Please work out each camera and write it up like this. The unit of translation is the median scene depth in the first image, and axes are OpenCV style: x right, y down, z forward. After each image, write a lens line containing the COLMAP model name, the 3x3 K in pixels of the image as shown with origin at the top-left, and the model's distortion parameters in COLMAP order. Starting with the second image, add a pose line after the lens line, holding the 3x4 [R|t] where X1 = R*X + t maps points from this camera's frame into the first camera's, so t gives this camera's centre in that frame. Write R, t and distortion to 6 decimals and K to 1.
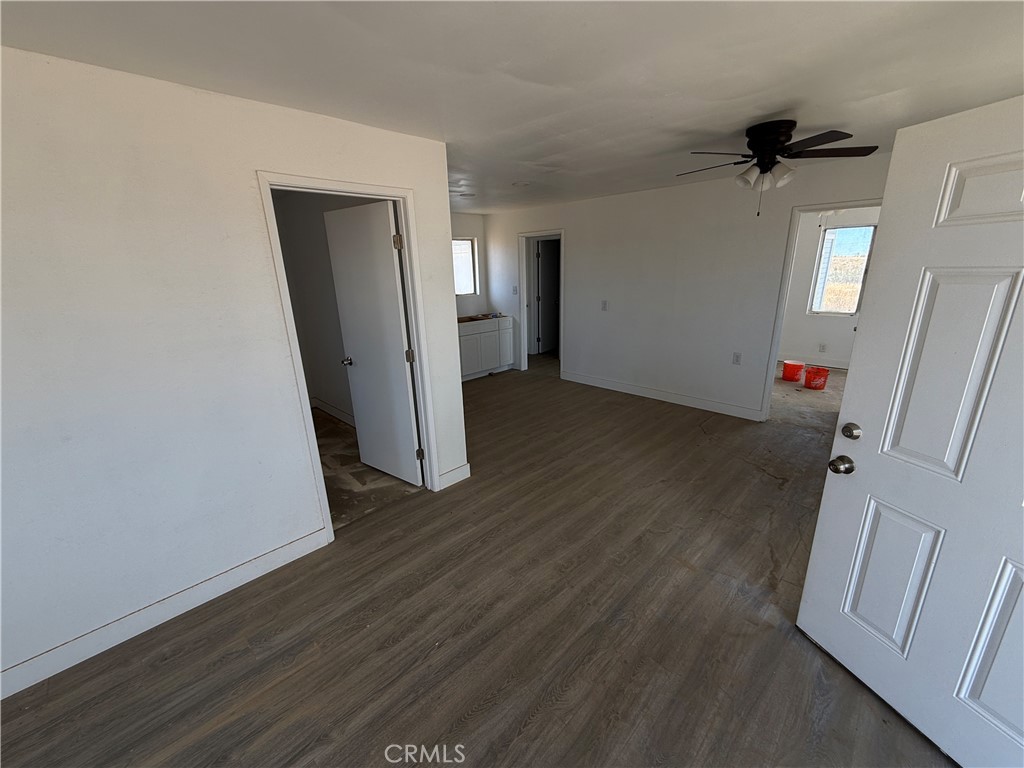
lens RADIAL K [[406.5, 0, 506.3], [0, 406.5, 384.0], [0, 0, 1]] dist [0.001915, 0.000064]
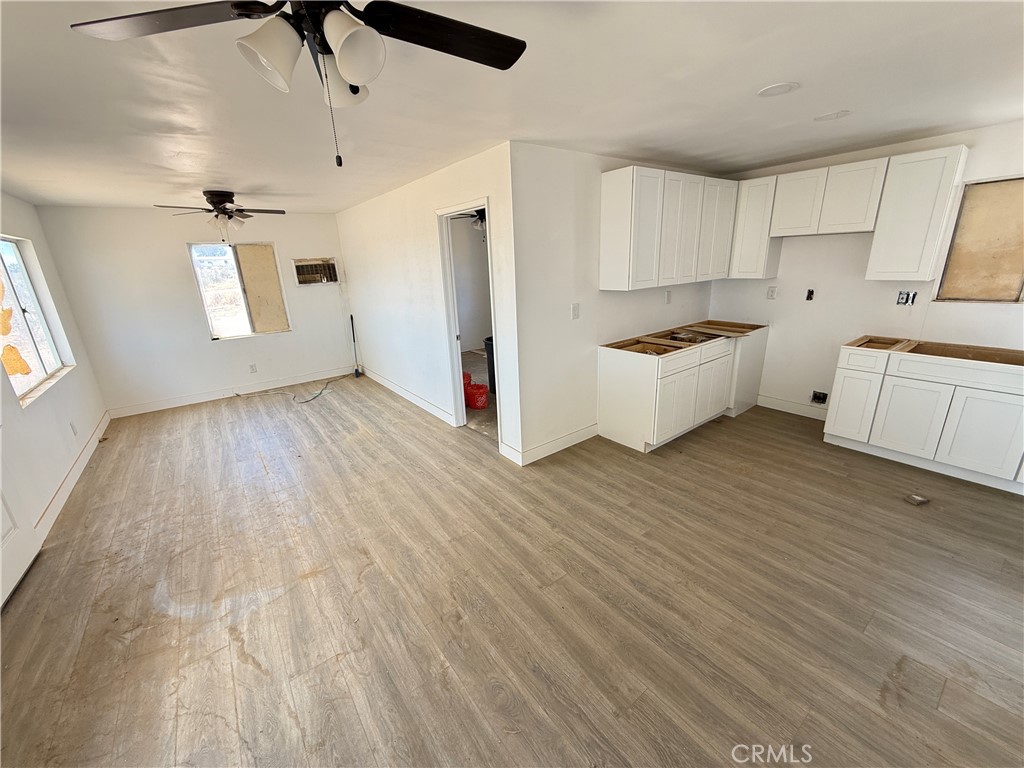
lens RADIAL K [[406.5, 0, 506.1], [0, 406.5, 384.5], [0, 0, 1]] dist [0.001915, 0.000064]
pose [[-0.135150, 0.323299, -0.936596, 1.063240], [-0.232589, 0.908504, 0.347164, -0.401781], [0.963139, 0.264762, -0.047589, 1.263580]]
